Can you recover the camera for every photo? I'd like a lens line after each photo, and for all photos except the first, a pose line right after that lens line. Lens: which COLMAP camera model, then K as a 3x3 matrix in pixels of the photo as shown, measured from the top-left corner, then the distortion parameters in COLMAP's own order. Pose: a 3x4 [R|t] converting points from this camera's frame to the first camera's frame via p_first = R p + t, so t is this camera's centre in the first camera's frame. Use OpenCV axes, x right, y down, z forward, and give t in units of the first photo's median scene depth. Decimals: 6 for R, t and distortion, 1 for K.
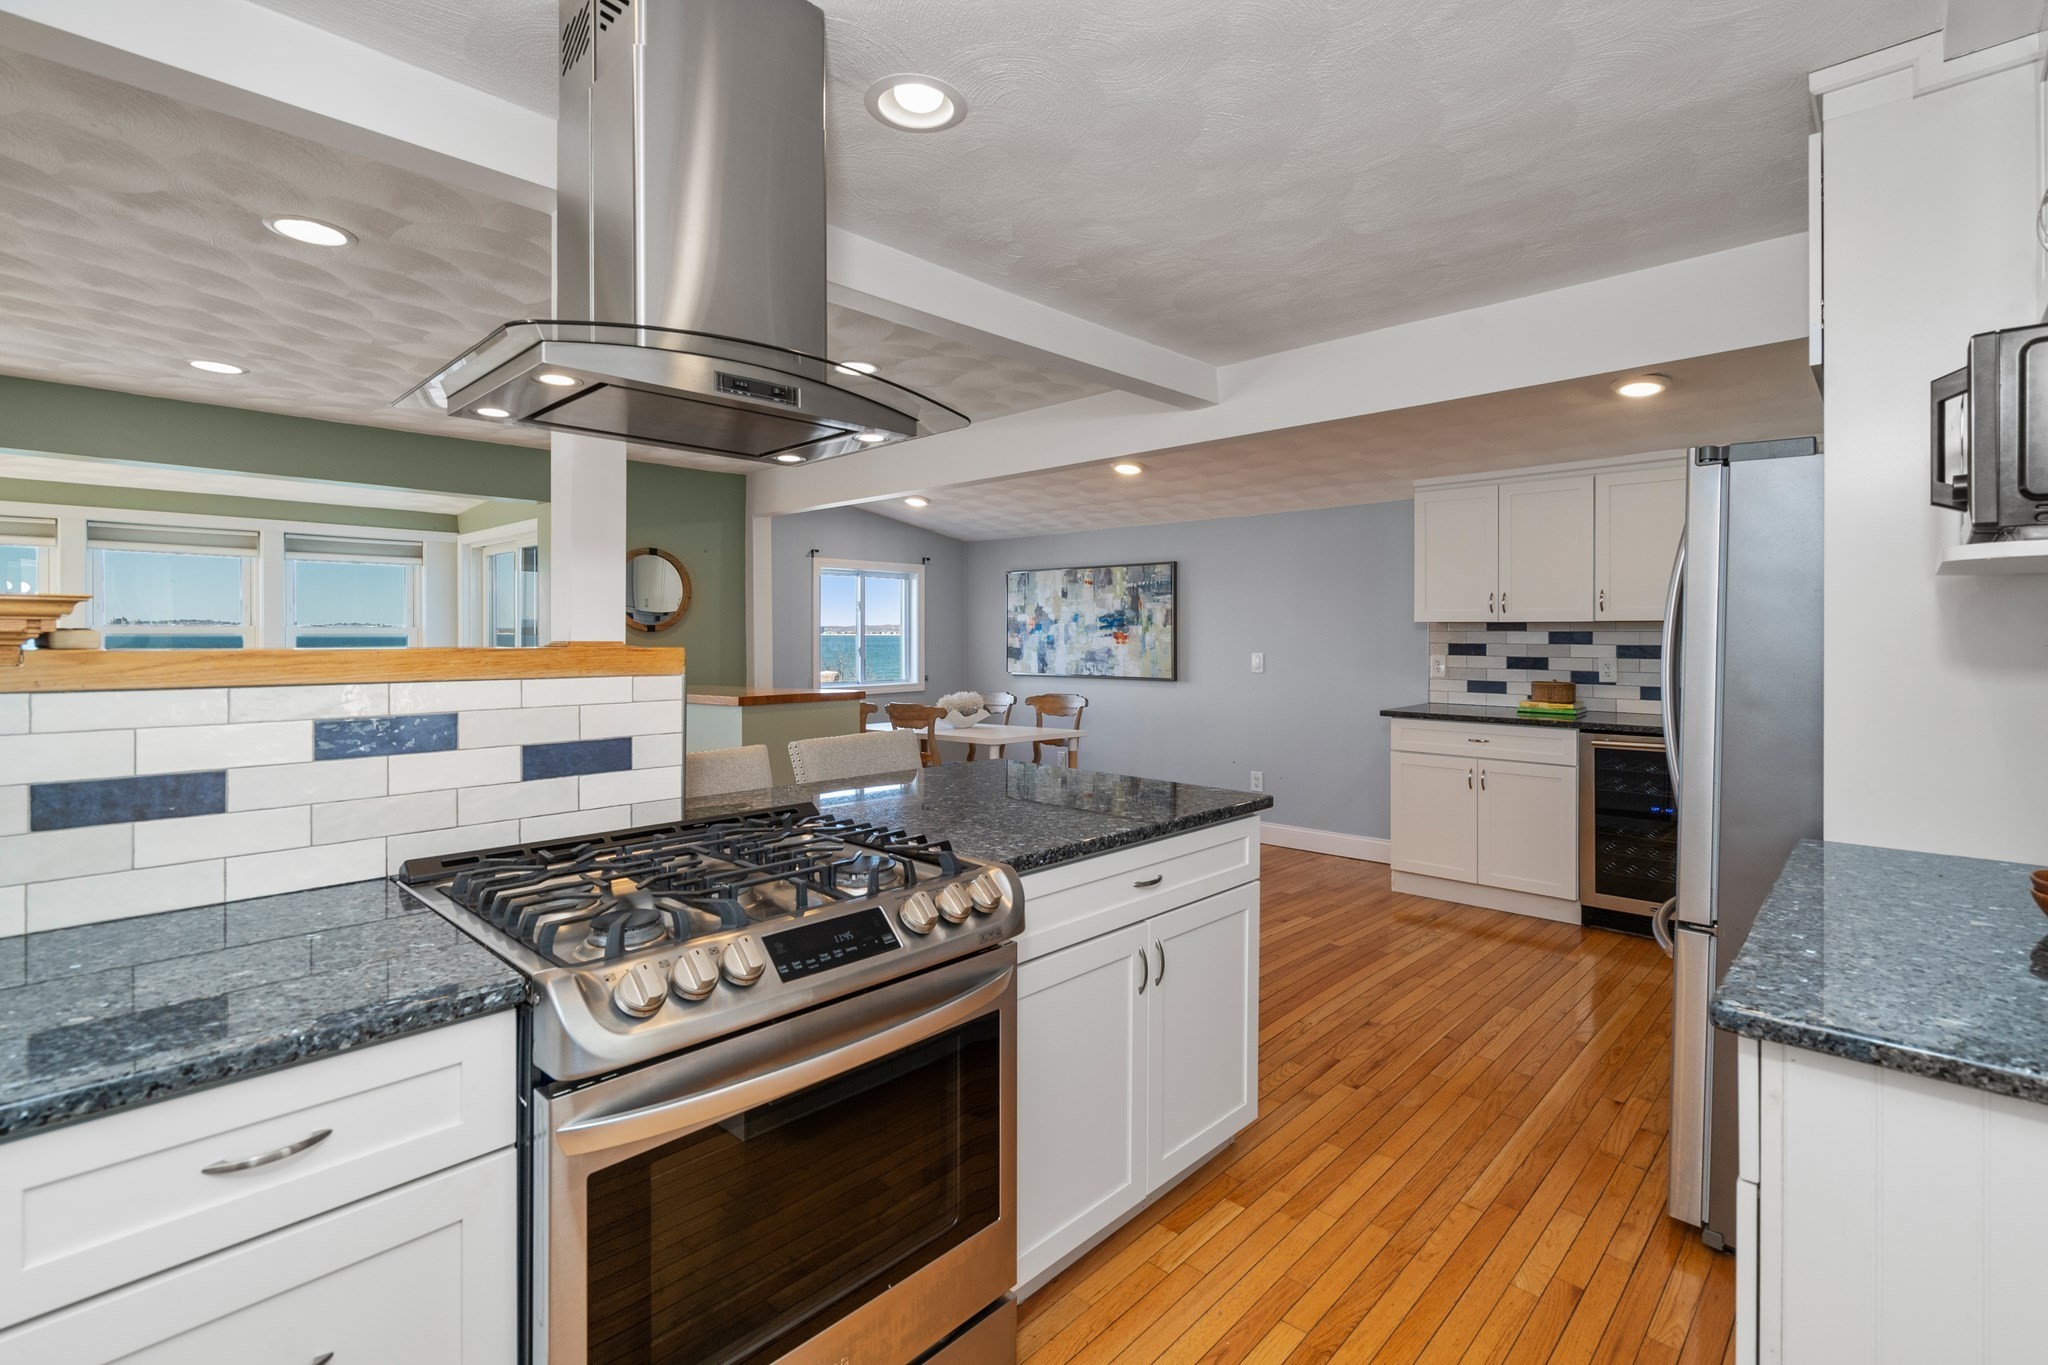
lens RADIAL K [[952.0, 0, 1048.6], [0, 952.0, 637.4], [0, 0, 1]] dist [-0.004653, -0.000113]
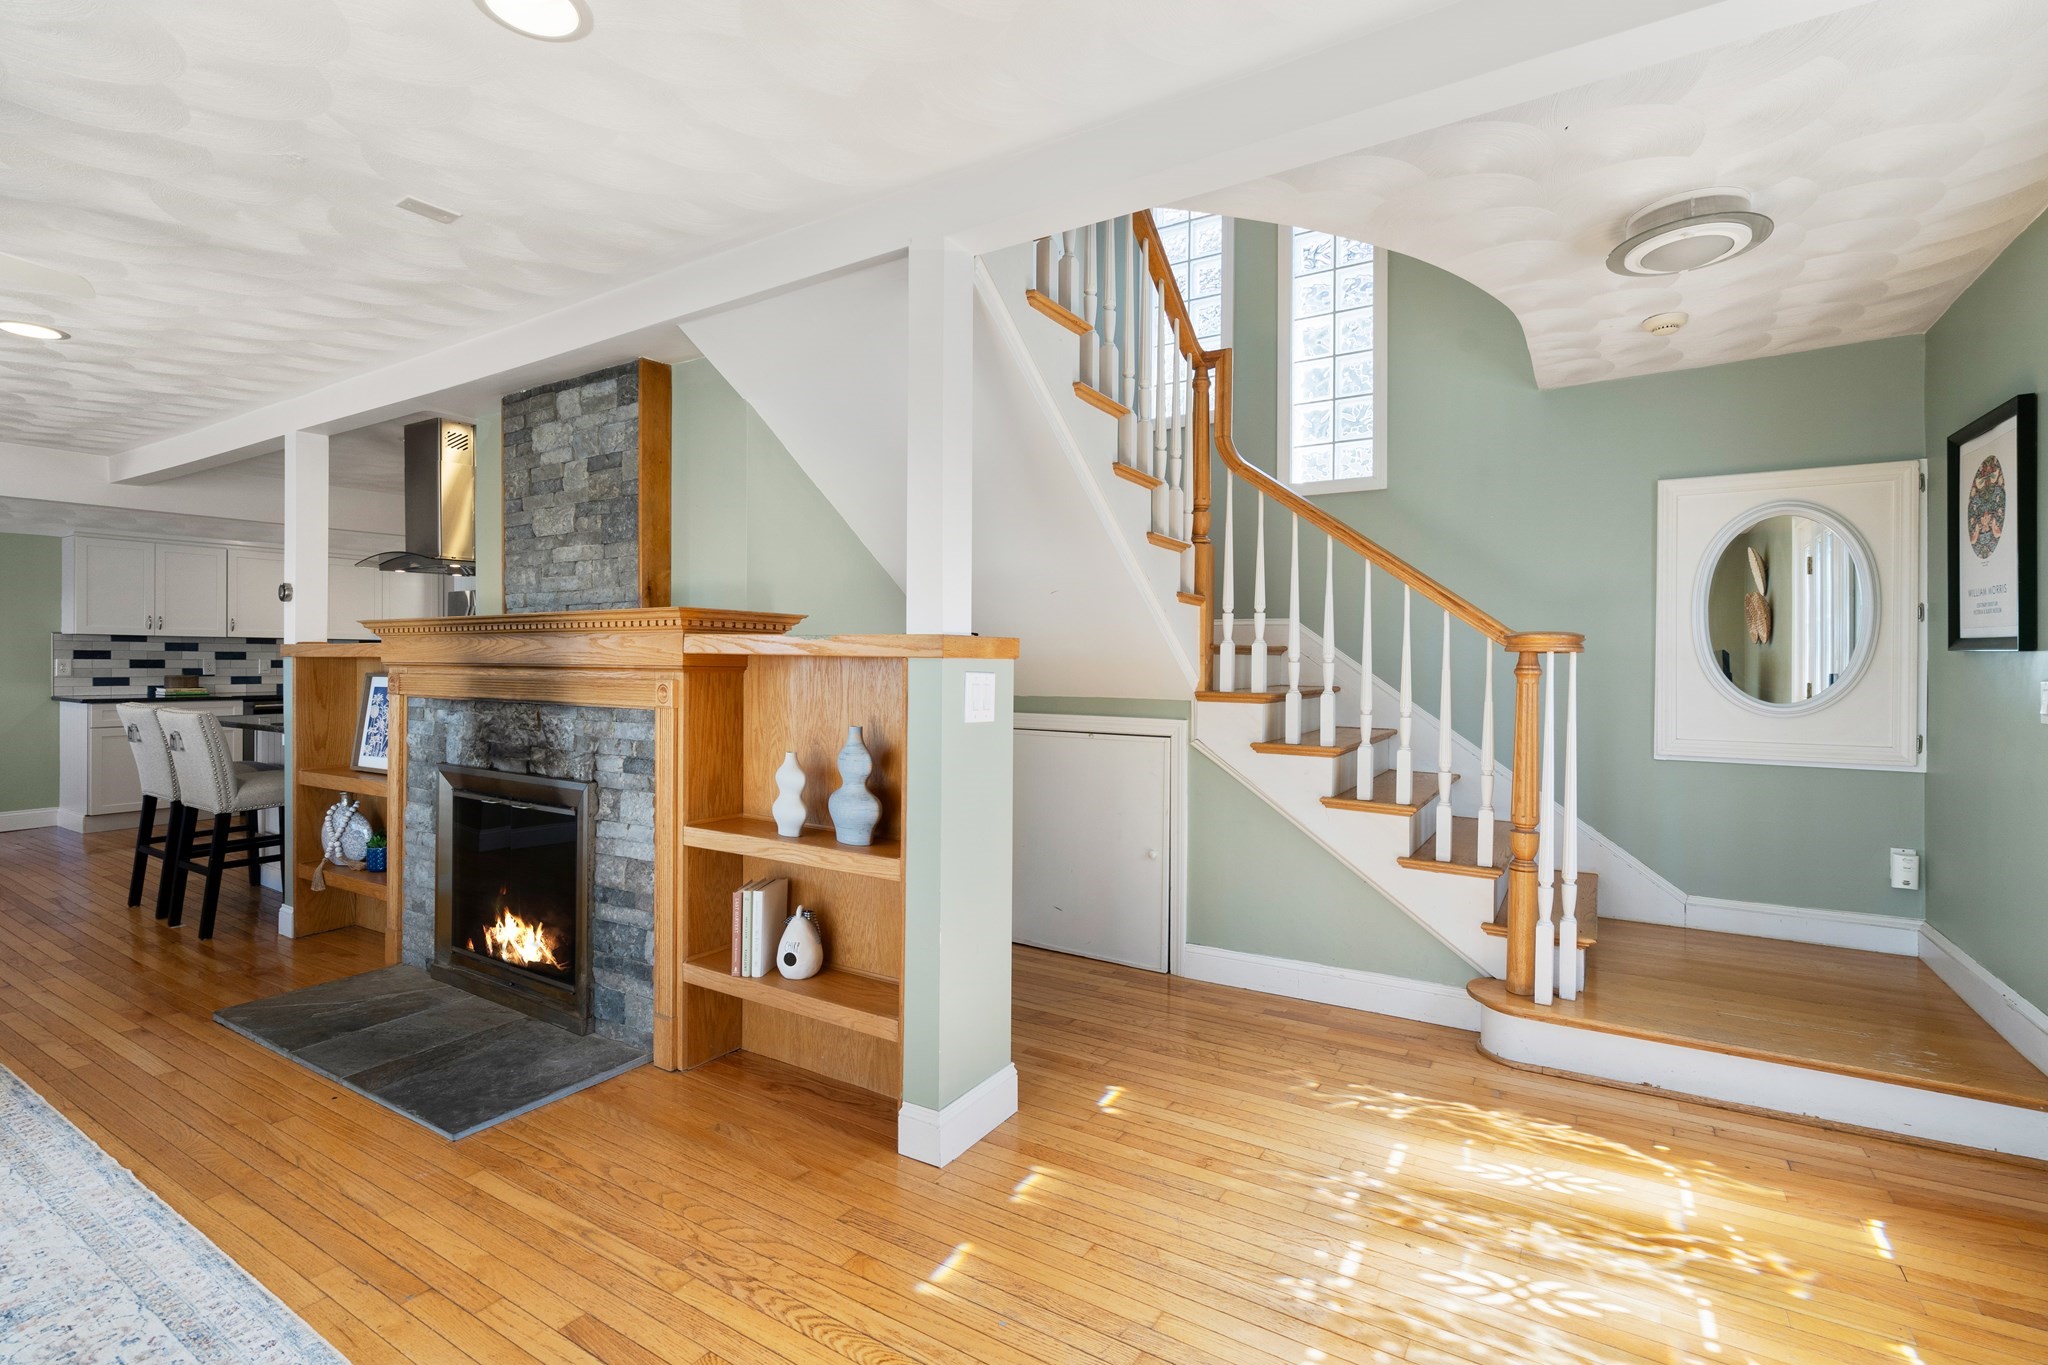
lens RADIAL K [[927.6, 0, 1039.3], [0, 927.6, 668.2], [0, 0, 1]] dist [-0.006919, 0.000542]
pose [[-0.204503, -0.010605, 0.978809, -0.879227], [-0.001681, 0.999944, 0.010482, 0.012547], [-0.978865, 0.000498, -0.204509, -0.039493]]
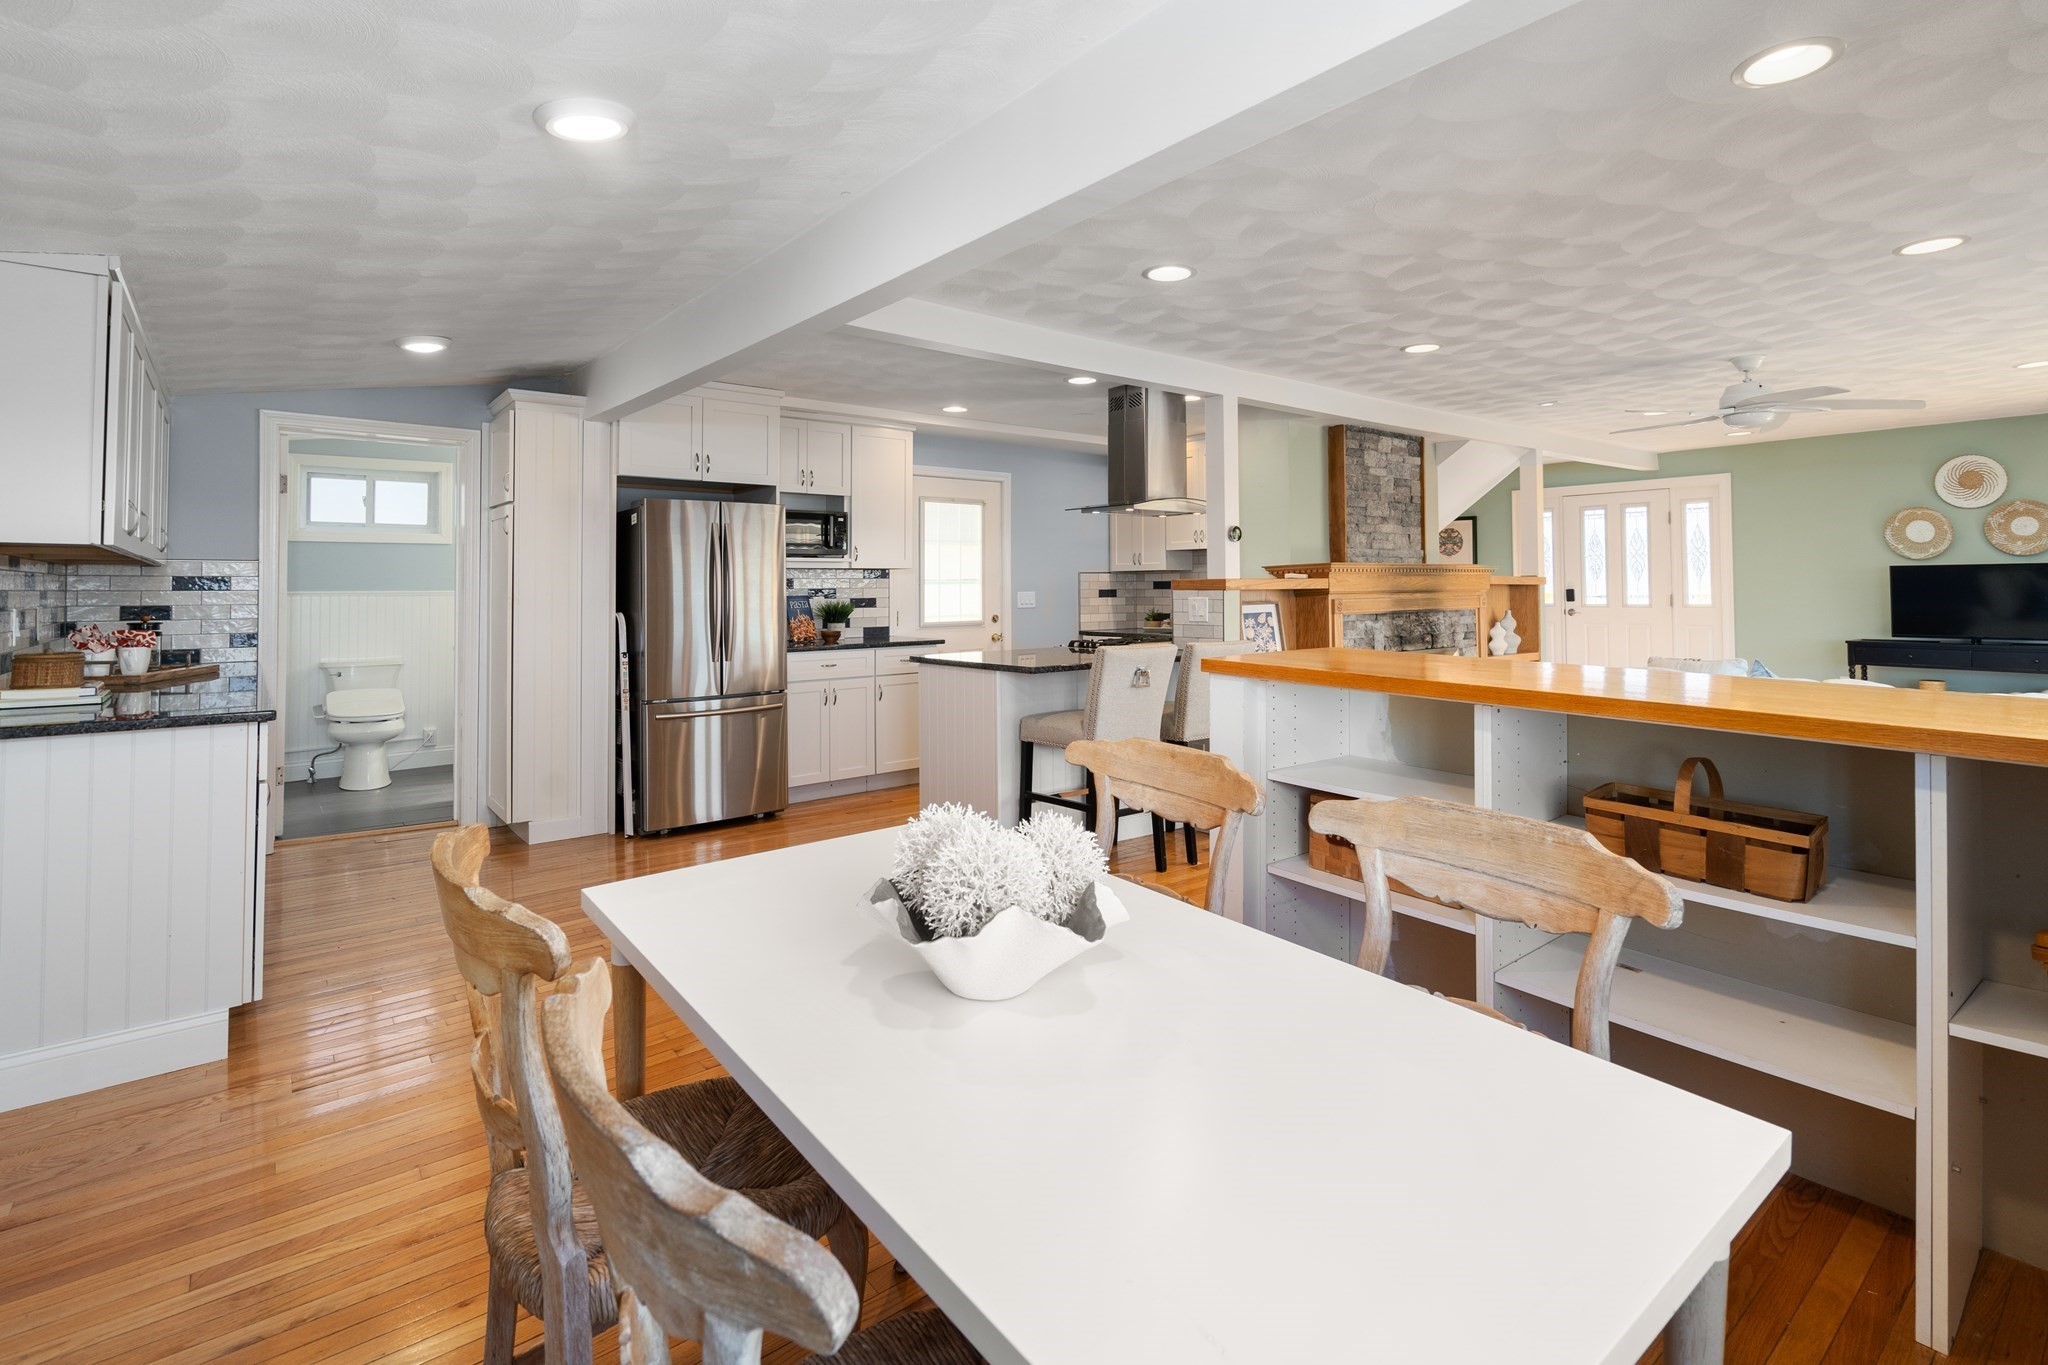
lens RADIAL K [[950.2, 0, 1048.6], [0, 950.2, 567.2], [0, 0, 1]] dist [-0.008045, -0.000181]
pose [[-0.990957, 0.009425, 0.133848, -0.120184], [0.007228, 0.999831, -0.016897, 0.006416], [-0.133984, -0.015777, -0.990858, 1.077926]]
